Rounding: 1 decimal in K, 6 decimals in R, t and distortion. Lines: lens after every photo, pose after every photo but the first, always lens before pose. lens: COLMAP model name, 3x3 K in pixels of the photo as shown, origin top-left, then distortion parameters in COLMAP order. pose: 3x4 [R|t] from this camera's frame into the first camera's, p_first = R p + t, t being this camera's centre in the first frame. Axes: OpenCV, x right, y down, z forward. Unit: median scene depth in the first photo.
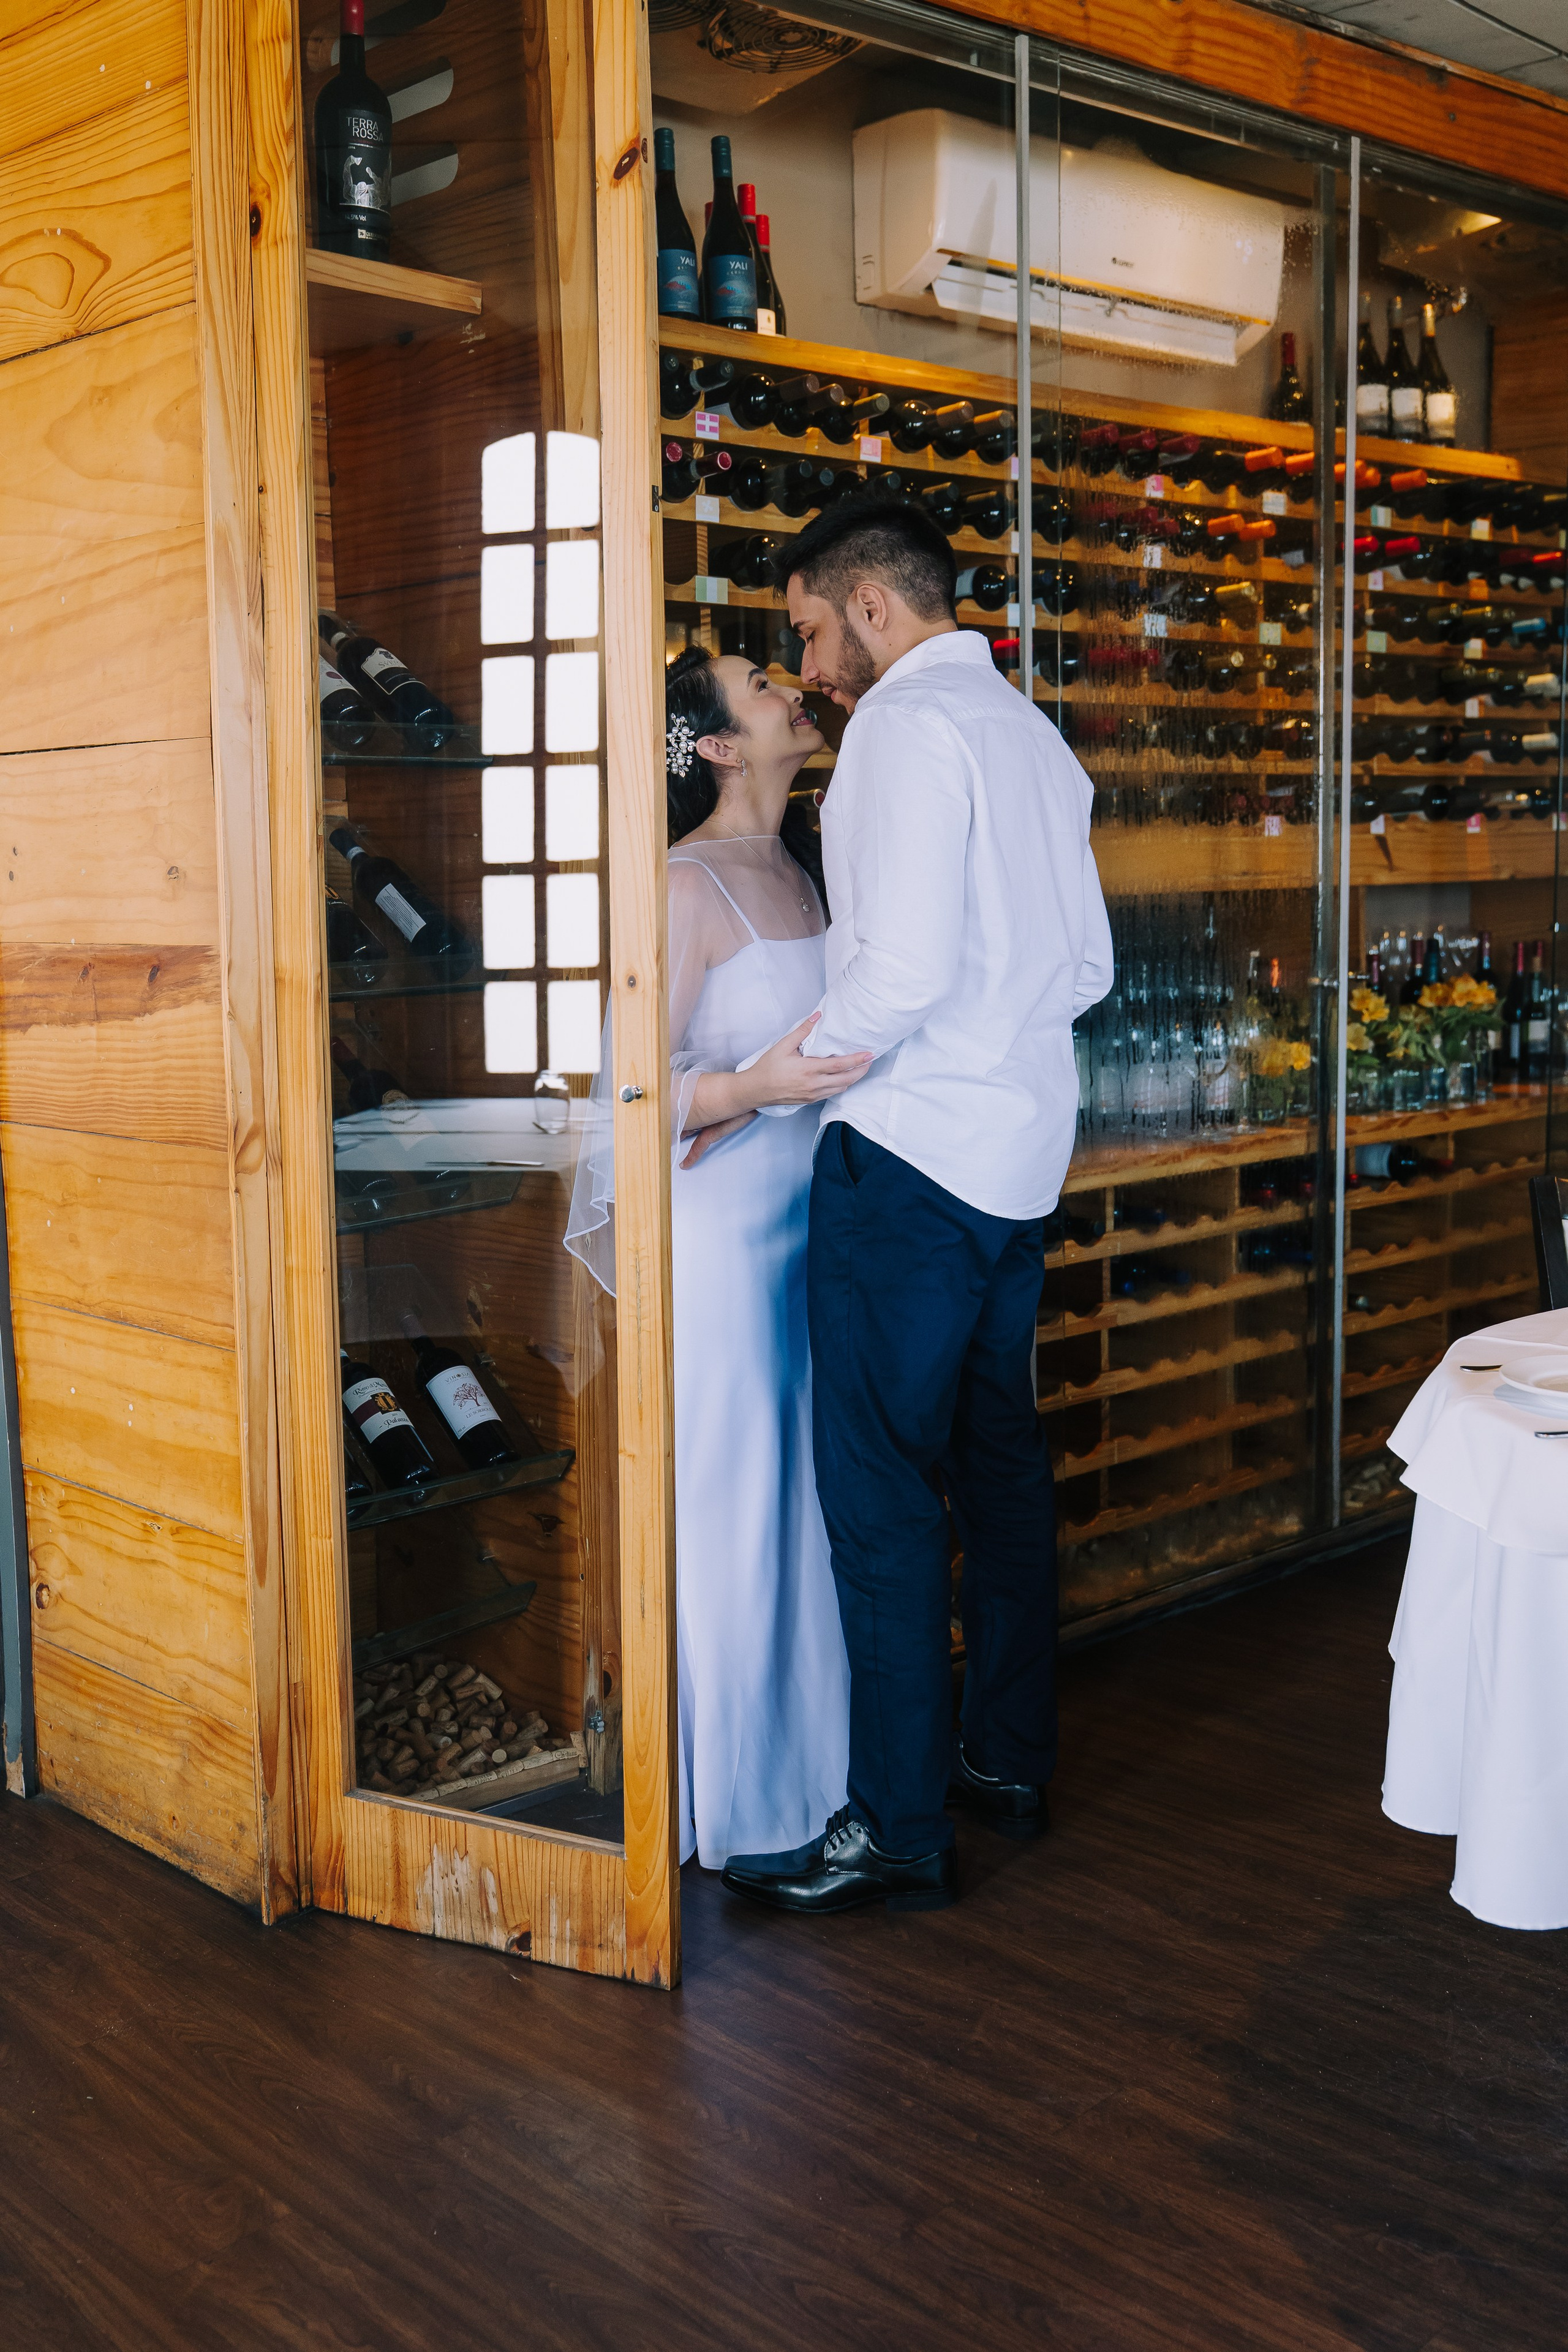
lens RADIAL K [[2507.5, 0, 784.0], [0, 2507.5, 1176.0], [0, 0, 1]] dist [-0.002470, 0.006544]
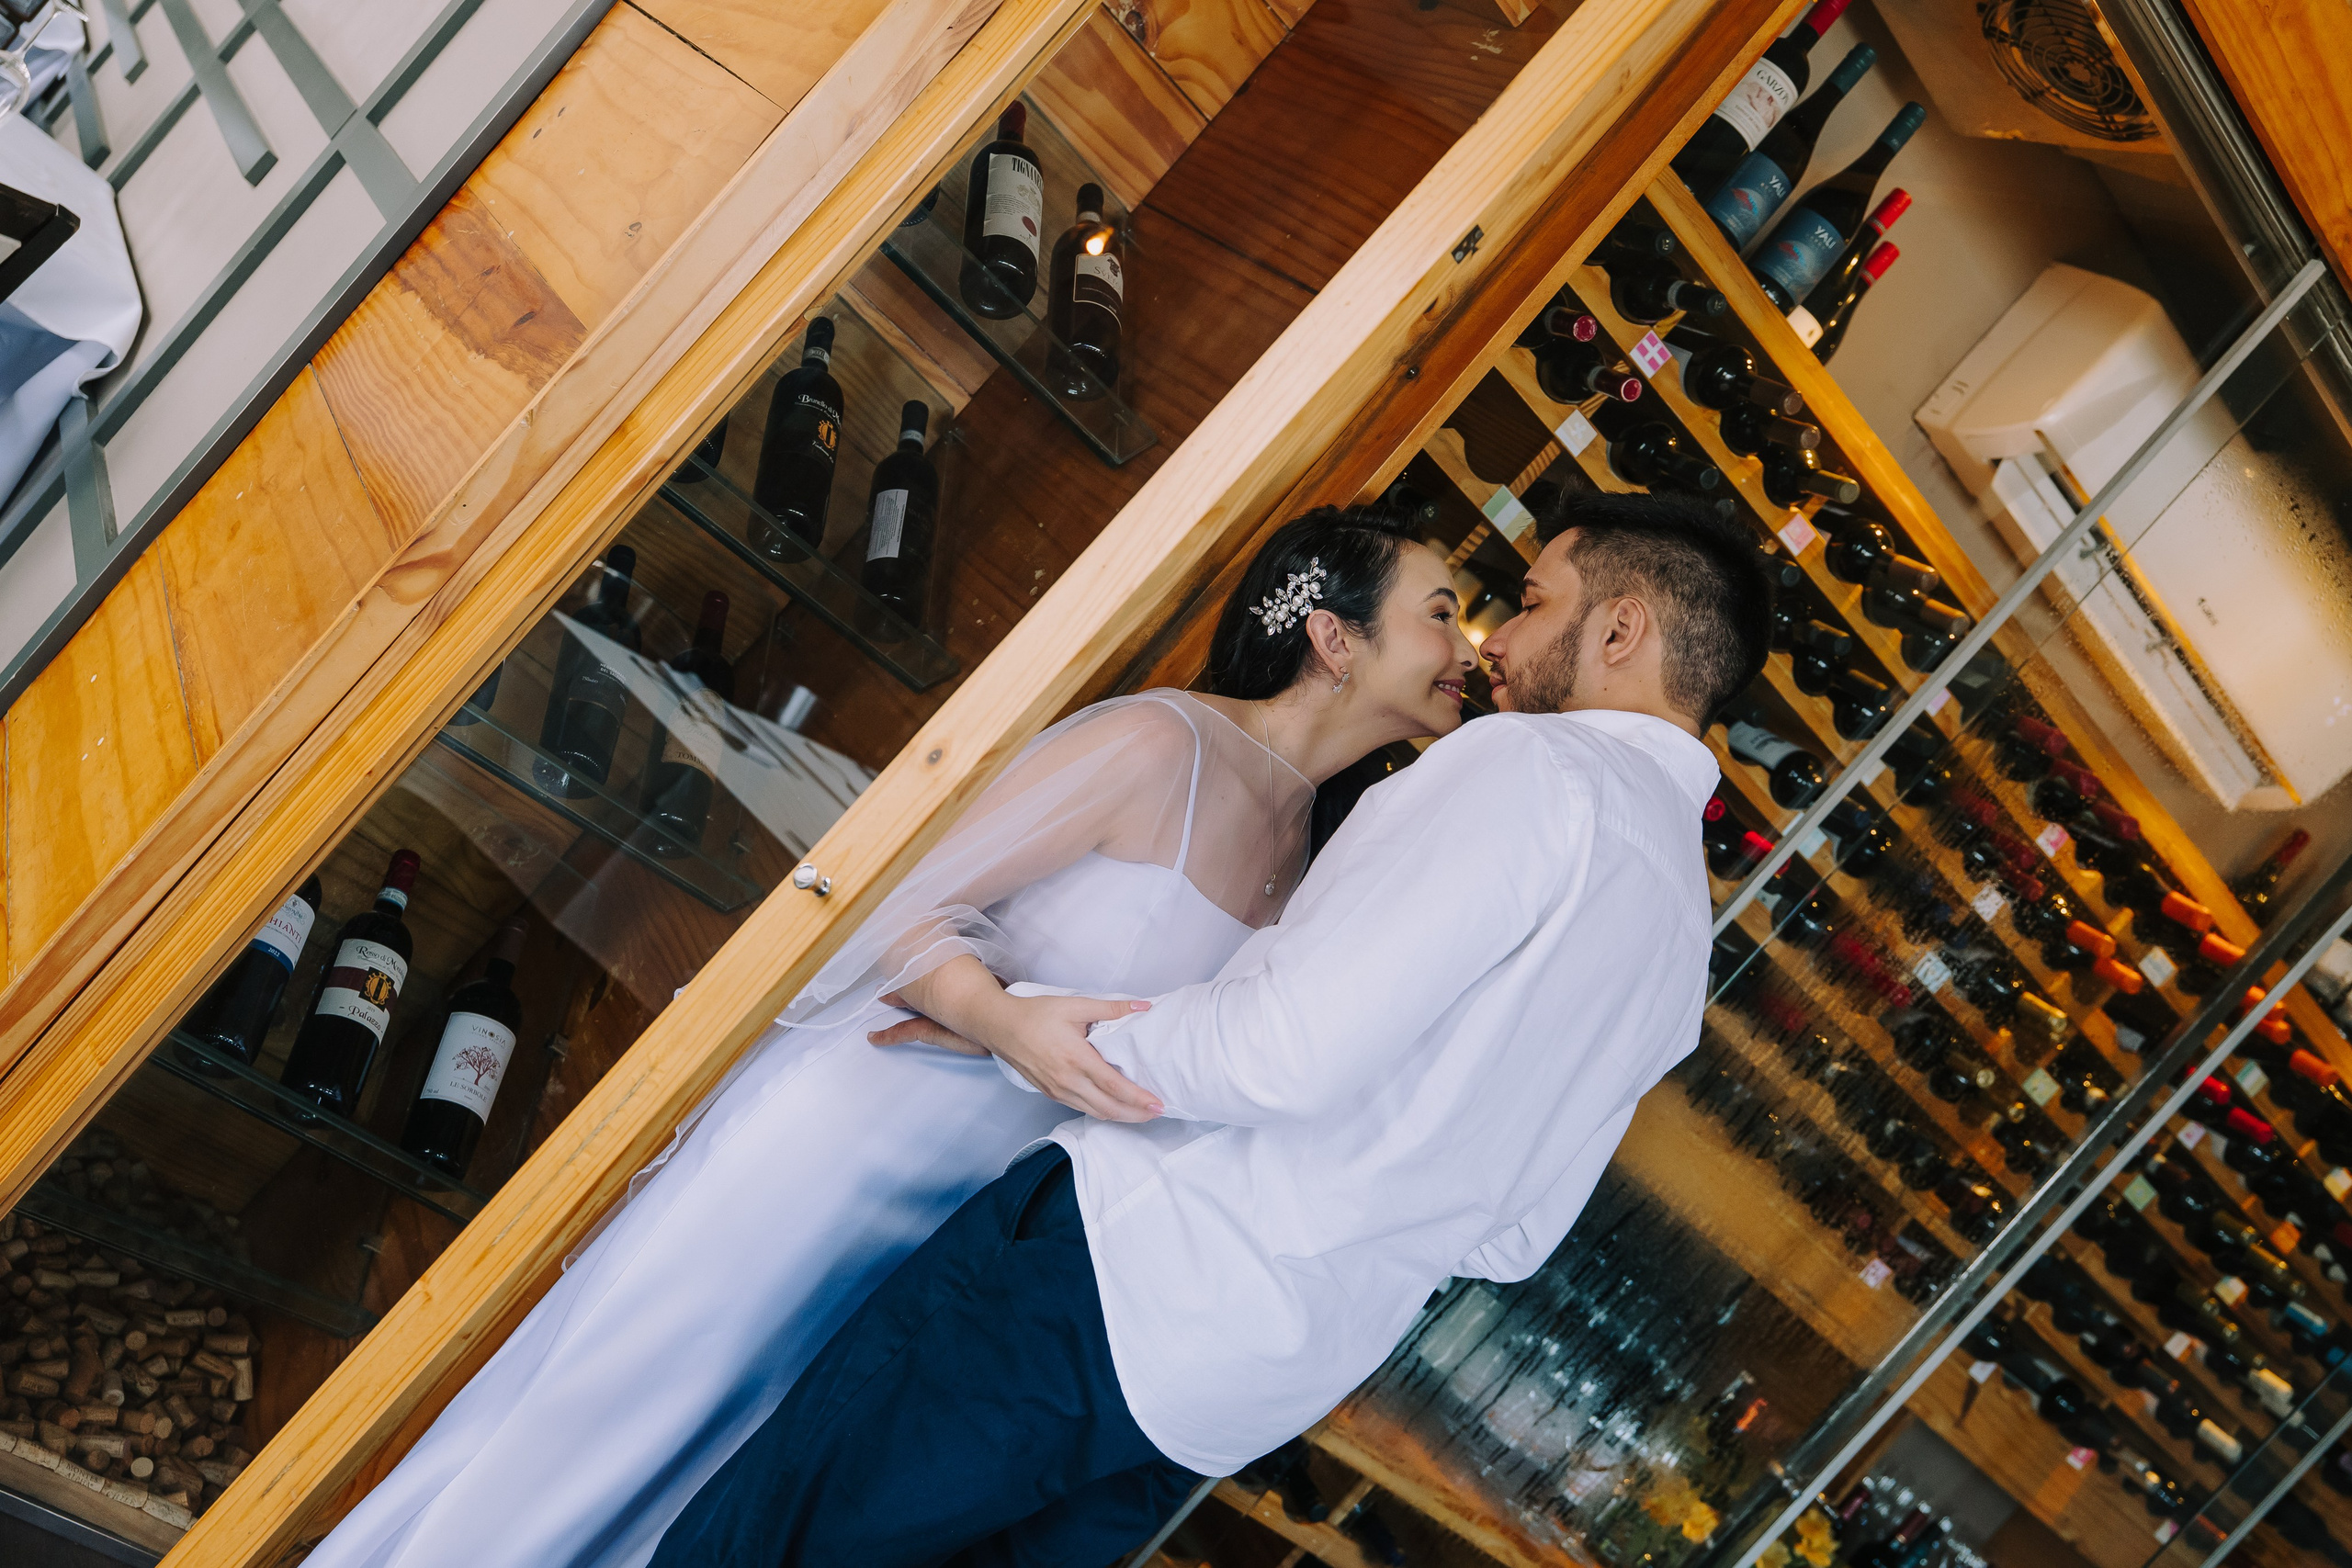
lens RADIAL K [[2507.2, 0, 1168.1], [0, 2507.2, 724.1], [0, 0, 1]] dist [-0.002470, 0.006544]
pose [[0.718160, 0.678796, -0.153239, 0.047552], [-0.694378, 0.713474, -0.093781, -0.041067], [0.045674, 0.173755, 0.983729, 0.229281]]
